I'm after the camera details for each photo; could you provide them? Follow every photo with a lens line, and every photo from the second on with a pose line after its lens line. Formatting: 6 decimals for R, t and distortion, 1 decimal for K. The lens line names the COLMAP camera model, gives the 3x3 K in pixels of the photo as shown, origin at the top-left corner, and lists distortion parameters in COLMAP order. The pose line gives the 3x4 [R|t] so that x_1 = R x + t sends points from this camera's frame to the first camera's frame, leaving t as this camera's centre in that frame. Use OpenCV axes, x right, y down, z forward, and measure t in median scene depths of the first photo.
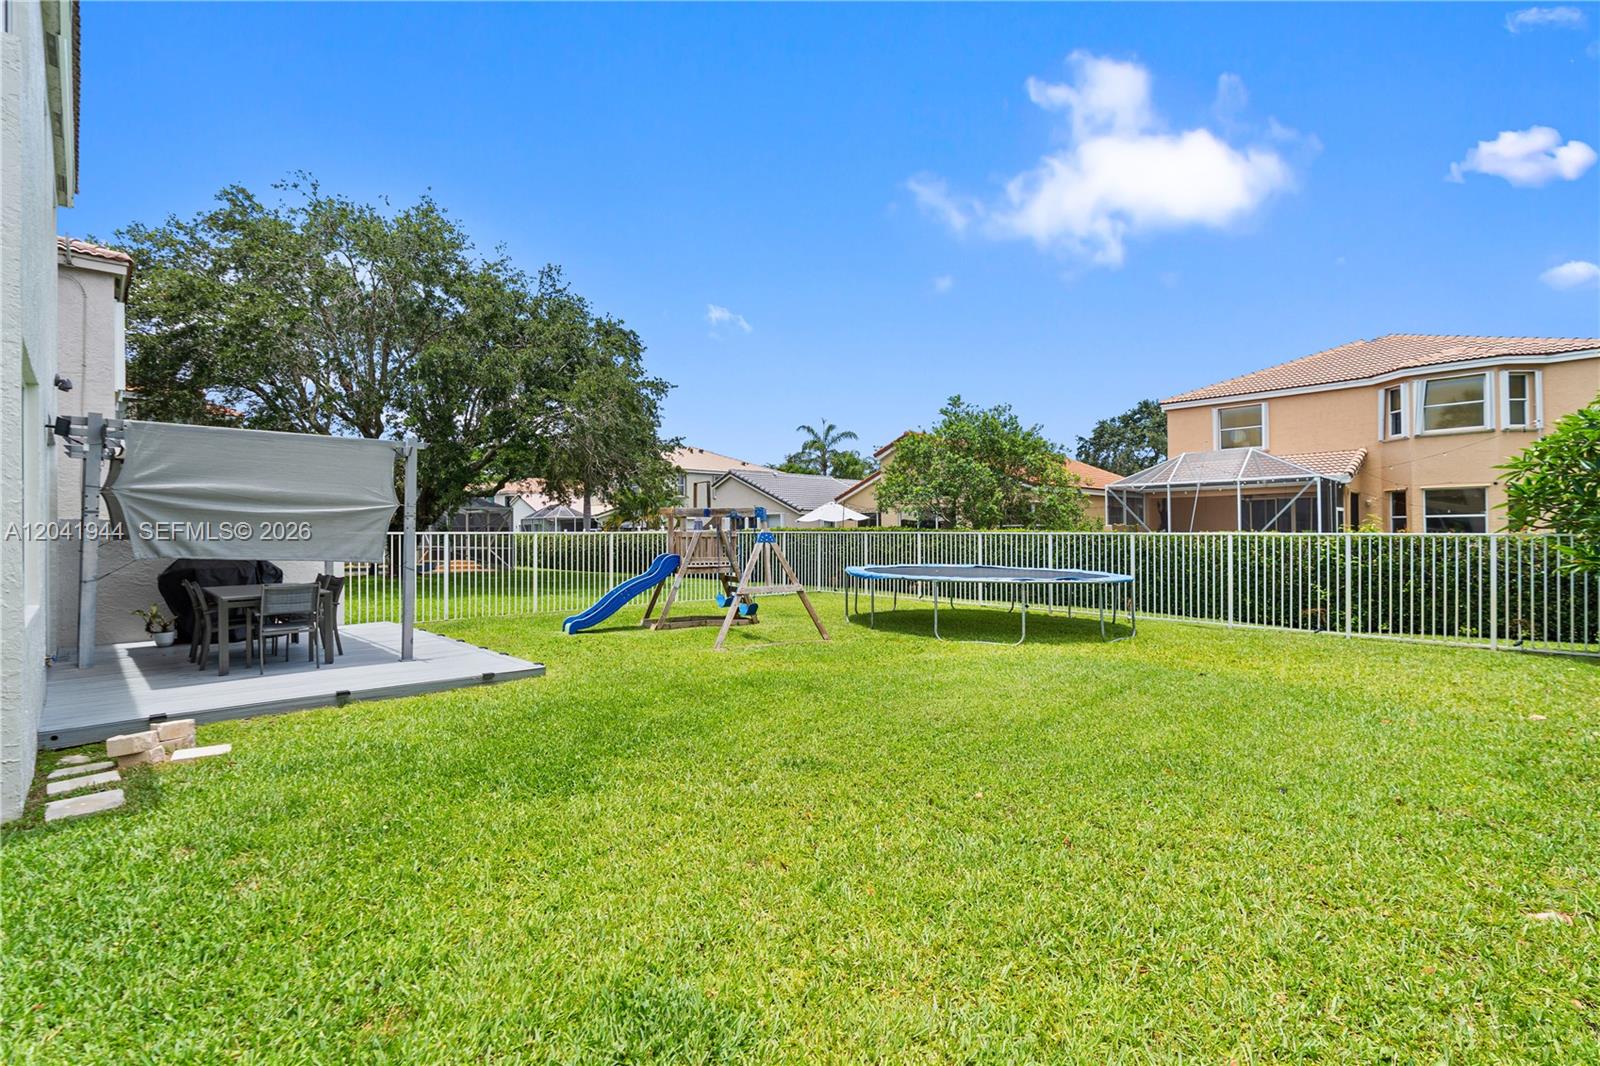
lens RADIAL K [[731.9, 0, 791.2], [0, 731.9, 534.1], [0, 0, 1]] dist [0.012613, -0.000182]
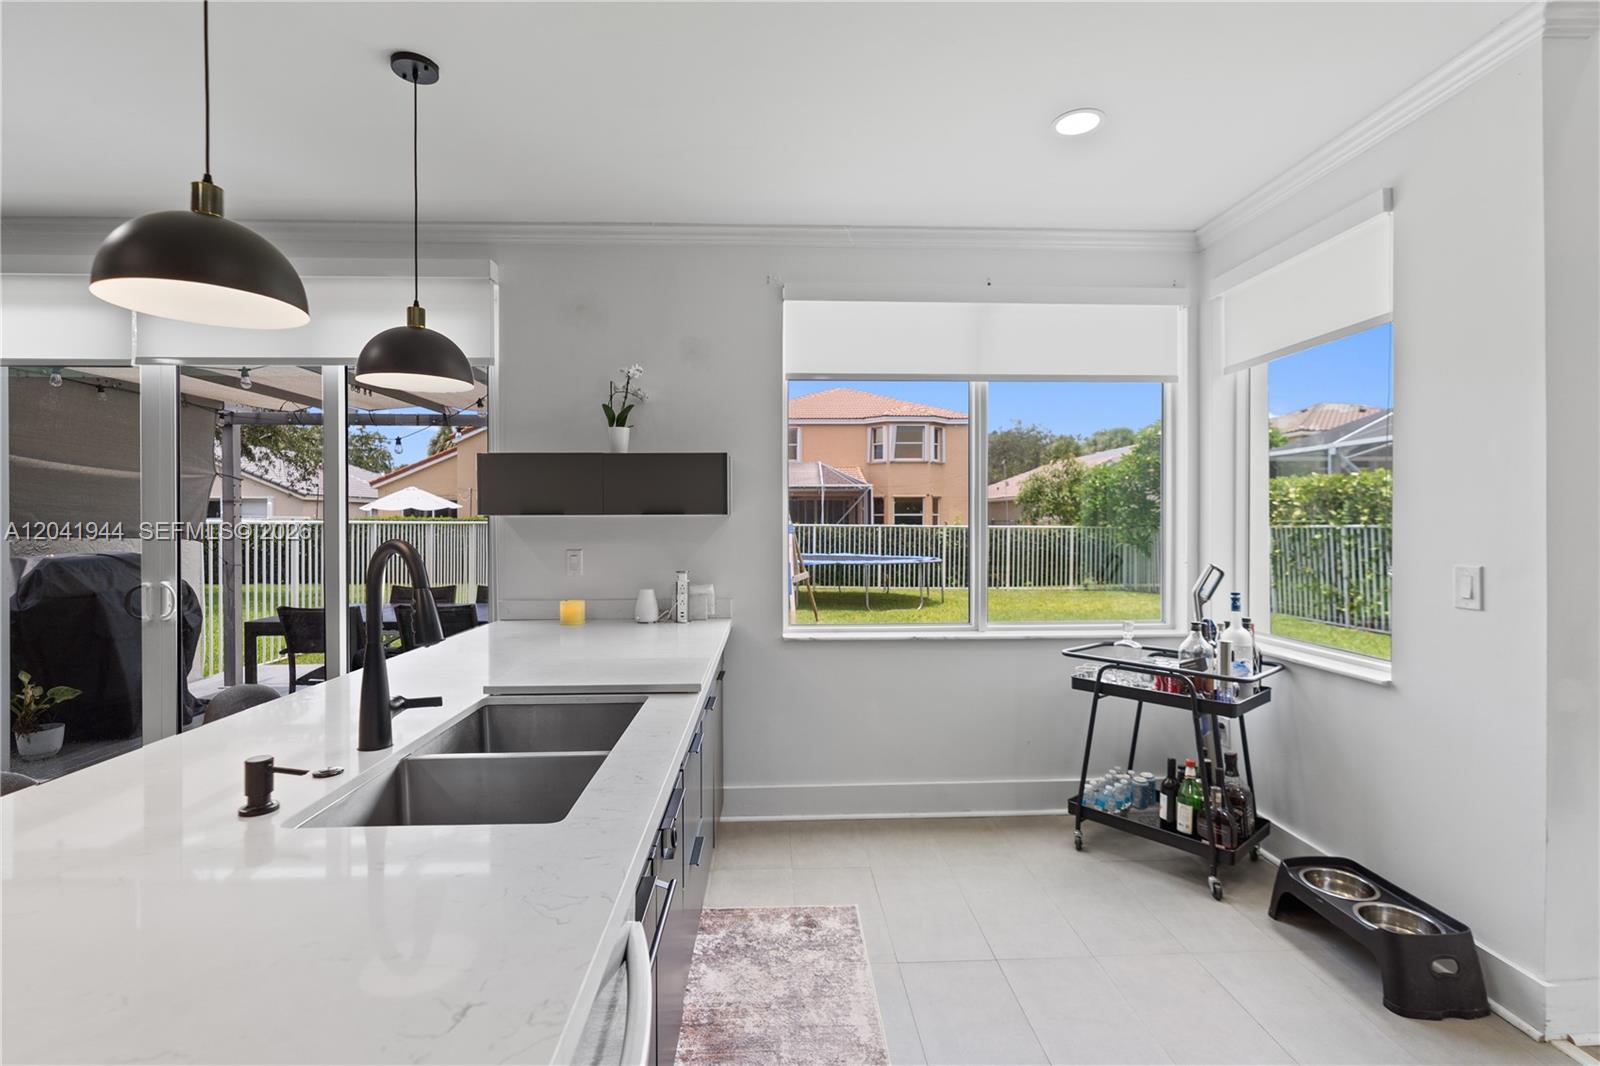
lens RADIAL K [[722.3, 0, 805.0], [0, 722.3, 524.8], [0, 0, 1]] dist [-0.005384, 0.000316]
pose [[0.667550, 0.005211, 0.744547, -0.377721], [-0.004606, 0.999985, -0.002869, 0.001096], [-0.744551, -0.001515, 0.667564, 0.152129]]
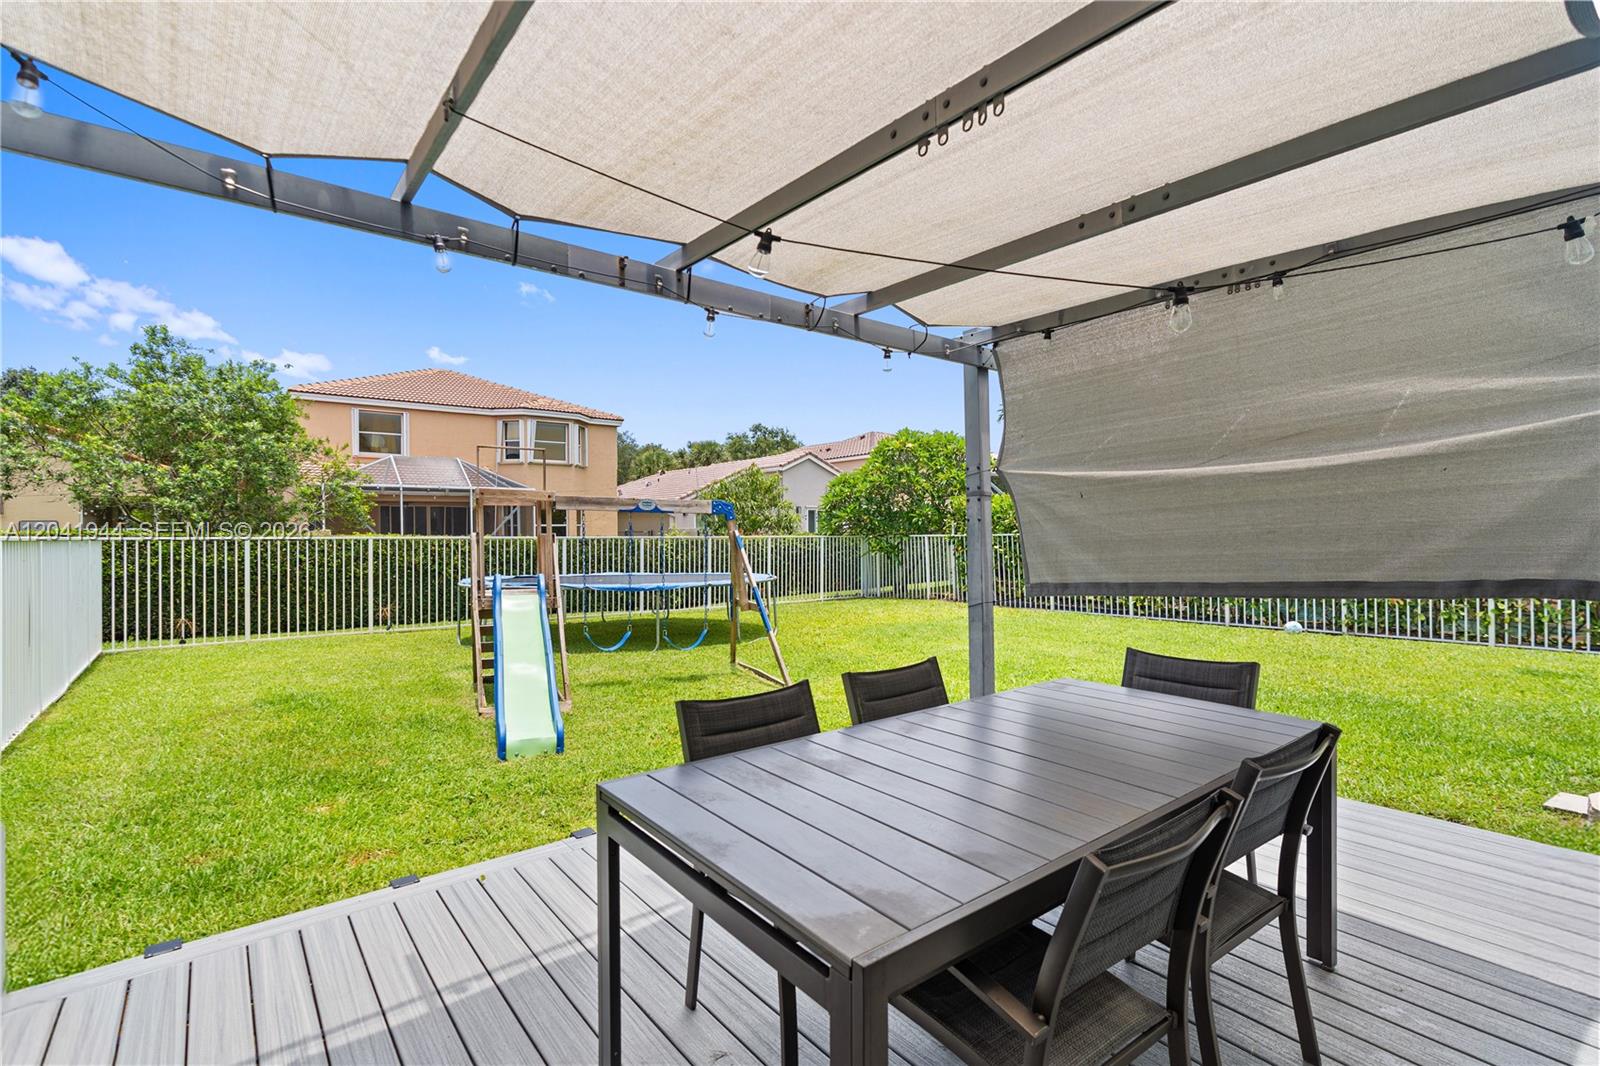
lens RADIAL K [[731.9, 0, 791.2], [0, 731.9, 534.1], [0, 0, 1]] dist [0.012613, -0.000182]
pose [[0.101277, 0.003677, 0.994851, -0.383421], [0.008674, 0.999952, -0.004578, 0.000726], [-0.994820, 0.009093, 0.101240, 0.434792]]
